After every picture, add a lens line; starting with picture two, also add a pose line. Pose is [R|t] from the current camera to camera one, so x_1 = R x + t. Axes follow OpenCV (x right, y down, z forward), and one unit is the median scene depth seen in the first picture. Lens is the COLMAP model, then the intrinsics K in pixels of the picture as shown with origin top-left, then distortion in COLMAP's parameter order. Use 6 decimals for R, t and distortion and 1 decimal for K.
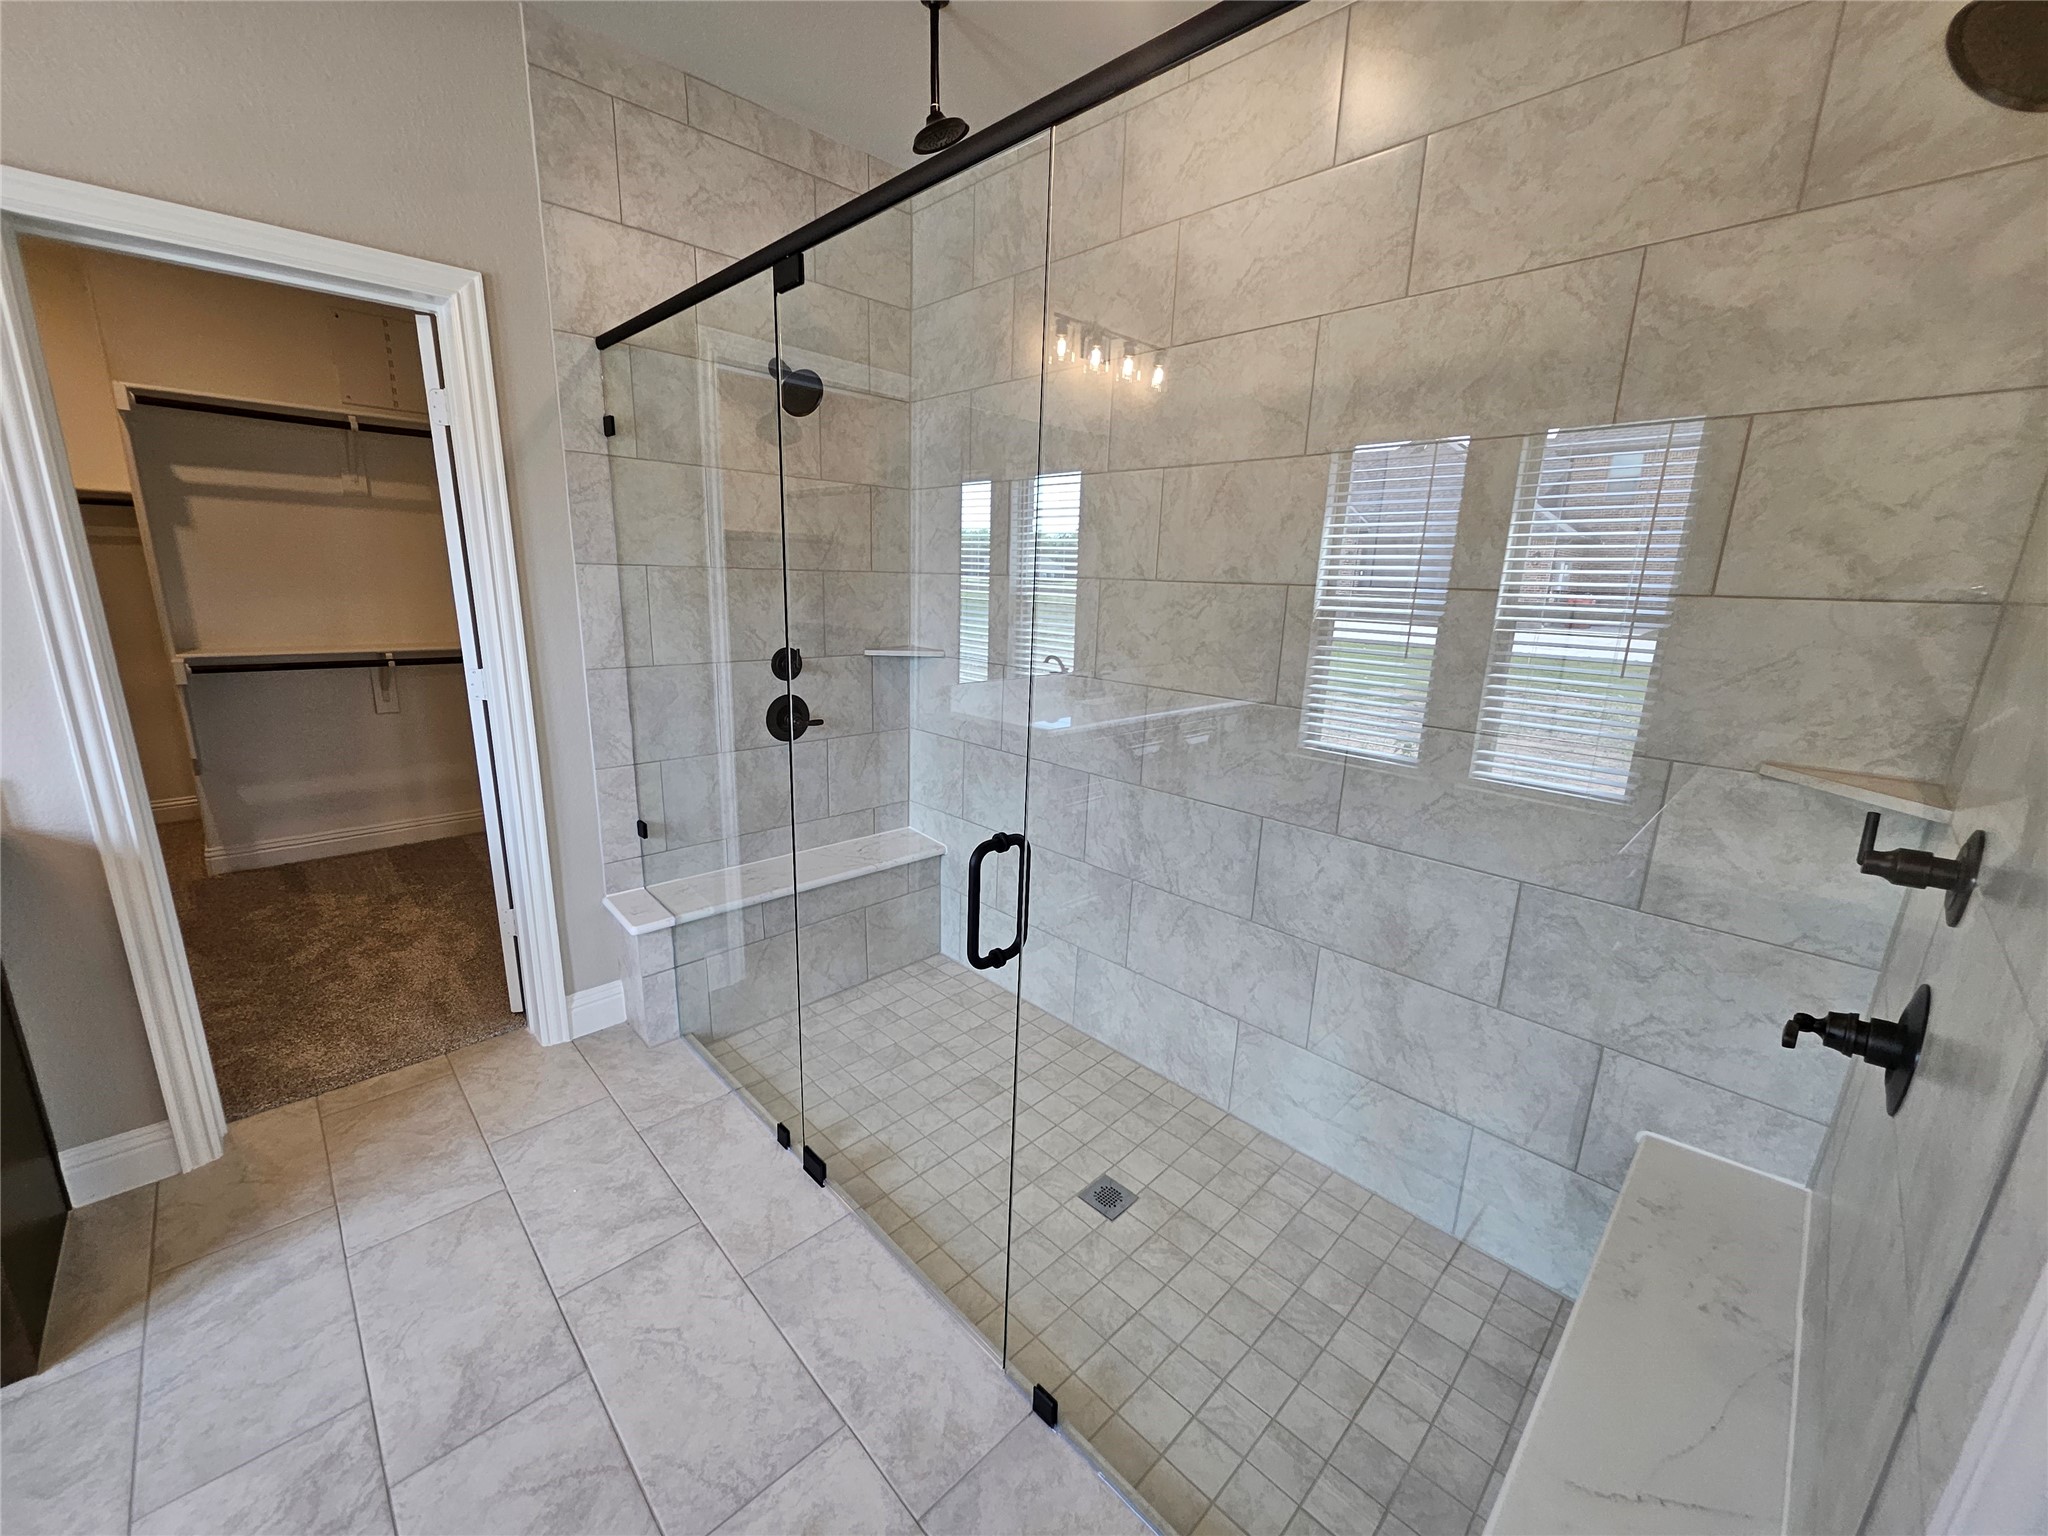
lens RADIAL K [[801.1, 0, 1001.4], [0, 801.1, 770.2], [0, 0, 1]] dist [-0.000865, -0.000389]
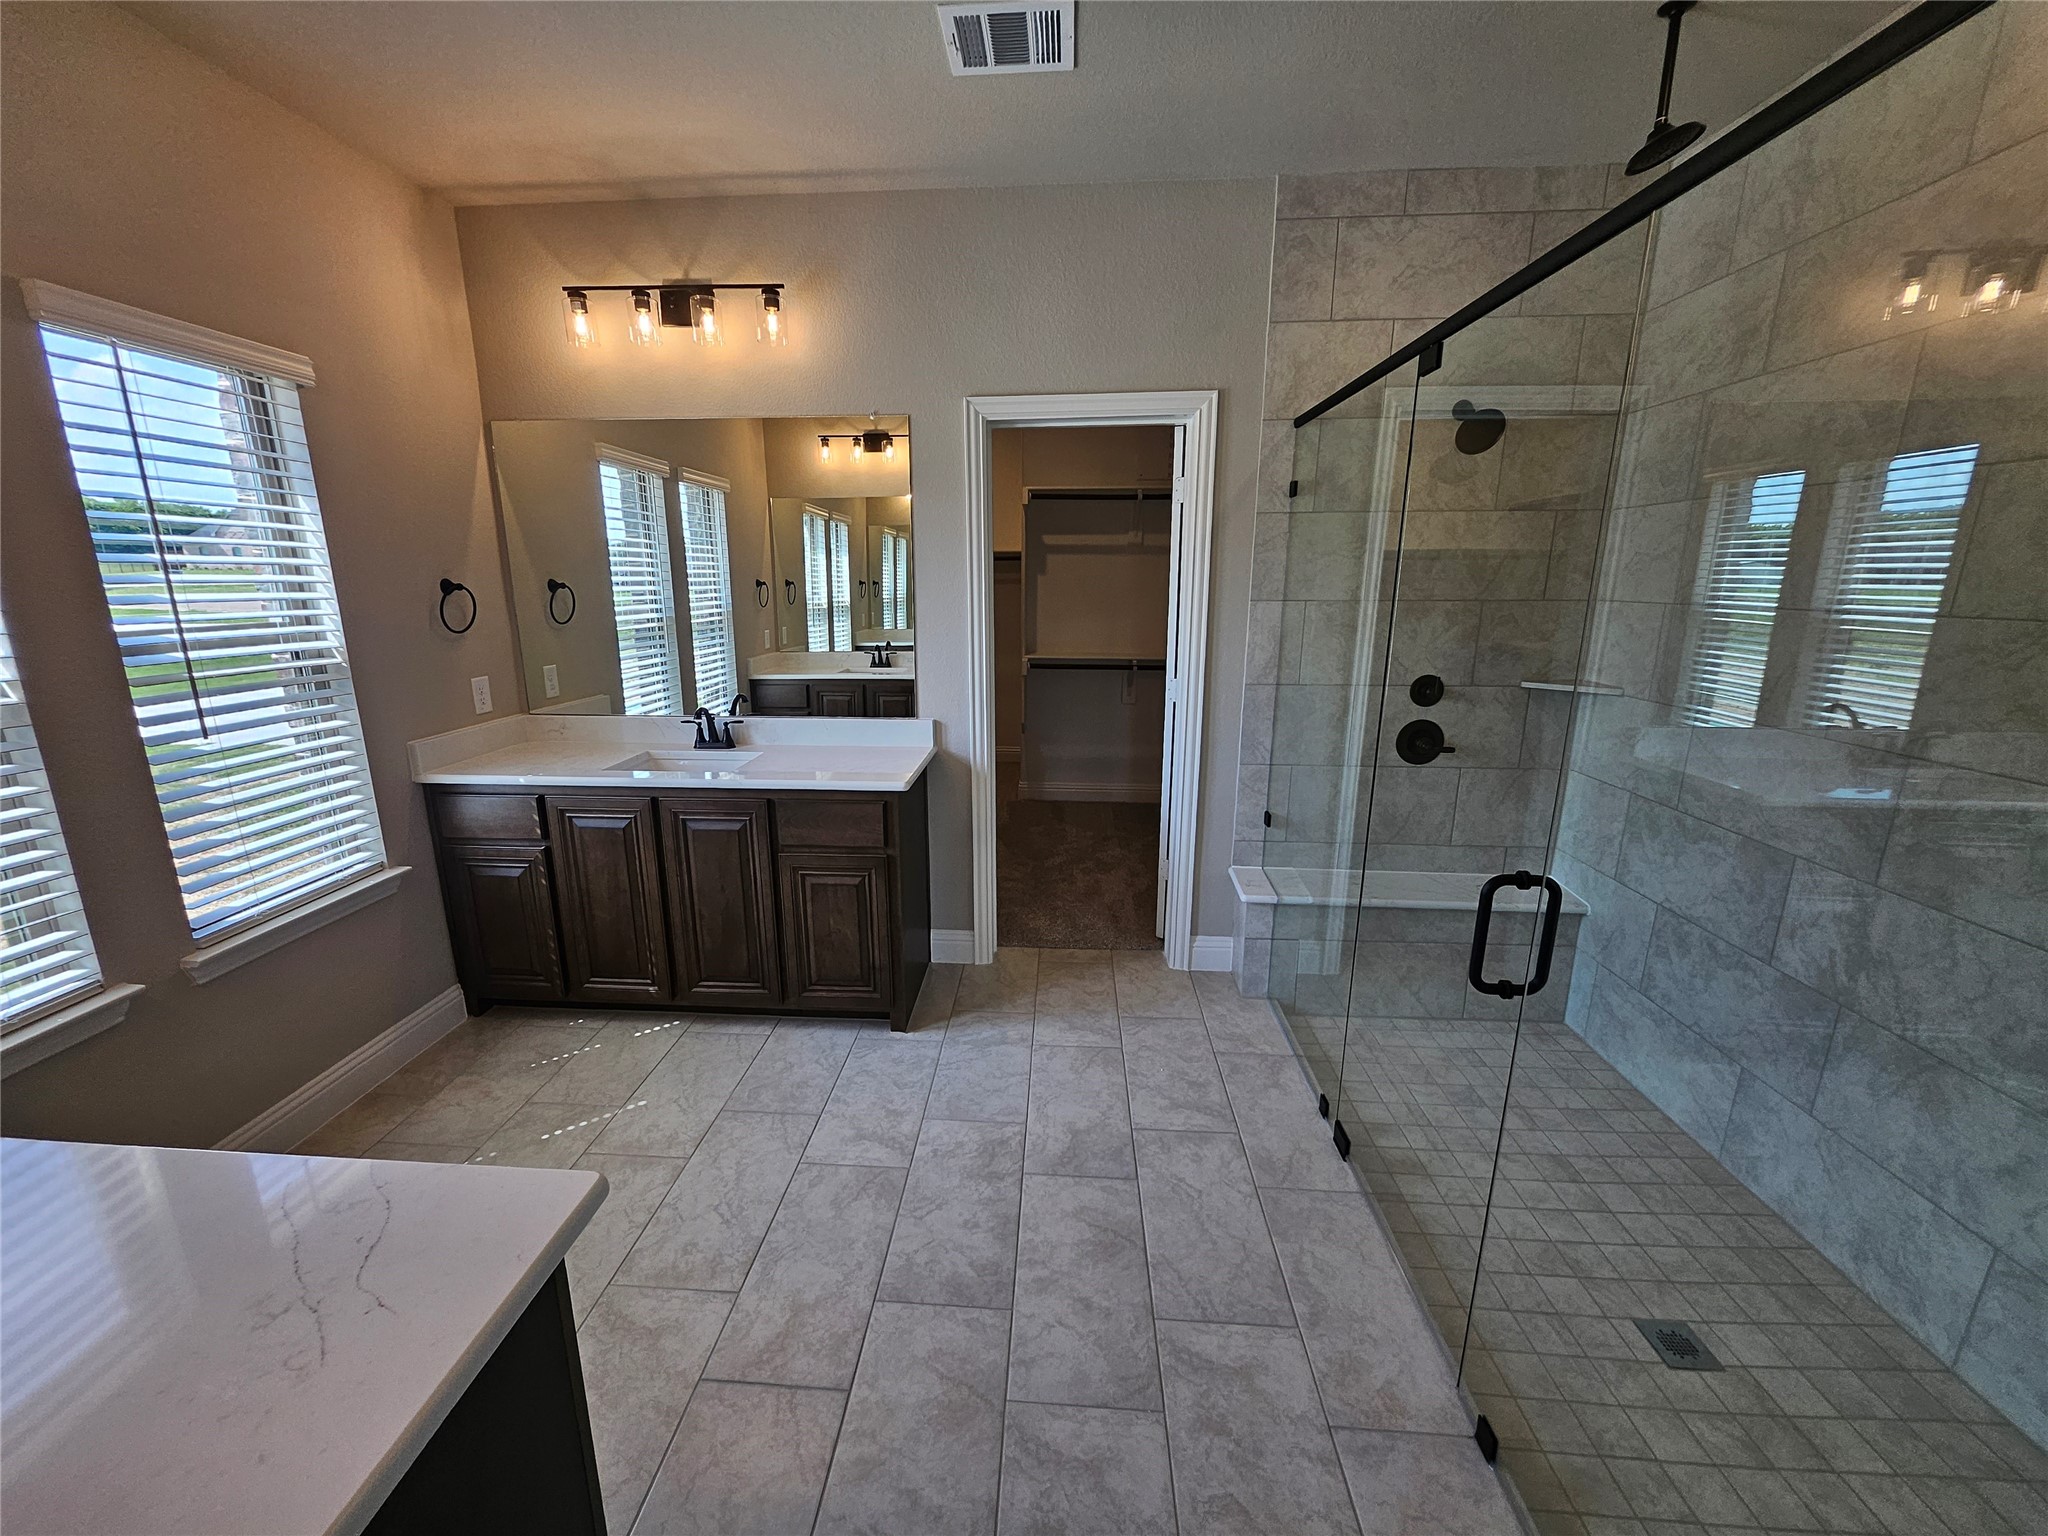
lens RADIAL K [[801.1, 0, 1001.4], [0, 801.1, 770.2], [0, 0, 1]] dist [-0.000865, -0.000389]
pose [[0.670029, 0.144780, -0.728080, 0.149087], [-0.154702, 0.986495, 0.053799, -0.001115], [0.726036, 0.076589, 0.683378, -0.117384]]
